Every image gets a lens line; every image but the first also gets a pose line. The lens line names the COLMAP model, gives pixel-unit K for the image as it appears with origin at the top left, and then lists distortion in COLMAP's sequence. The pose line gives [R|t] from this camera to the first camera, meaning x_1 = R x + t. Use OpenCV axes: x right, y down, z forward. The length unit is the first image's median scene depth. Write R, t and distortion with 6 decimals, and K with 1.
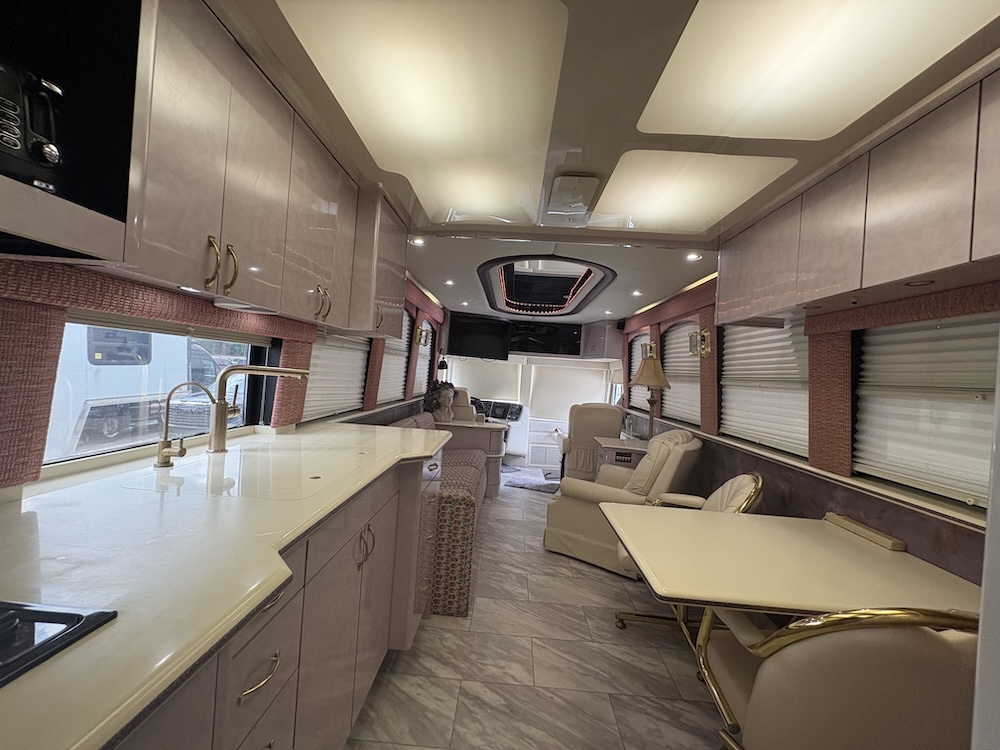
lens RADIAL K [[395.1, 0, 497.0], [0, 395.1, 373.2], [0, 0, 1]] dist [0.000259, 0.000402]
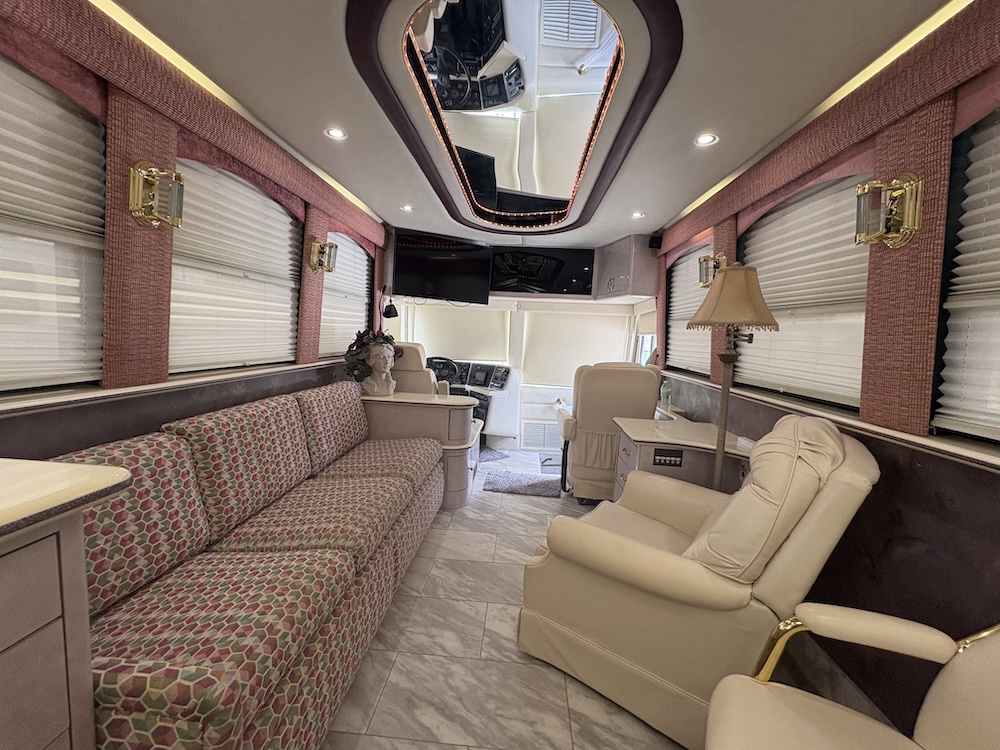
lens RADIAL K [[395.1, 0, 497.0], [0, 395.1, 373.2], [0, 0, 1]] dist [0.000259, 0.000402]
pose [[0.999394, -0.017088, -0.030312, 0.073211], [0.019920, 0.995210, 0.095714, 0.026573], [0.028531, -0.096260, 0.994947, 0.339782]]
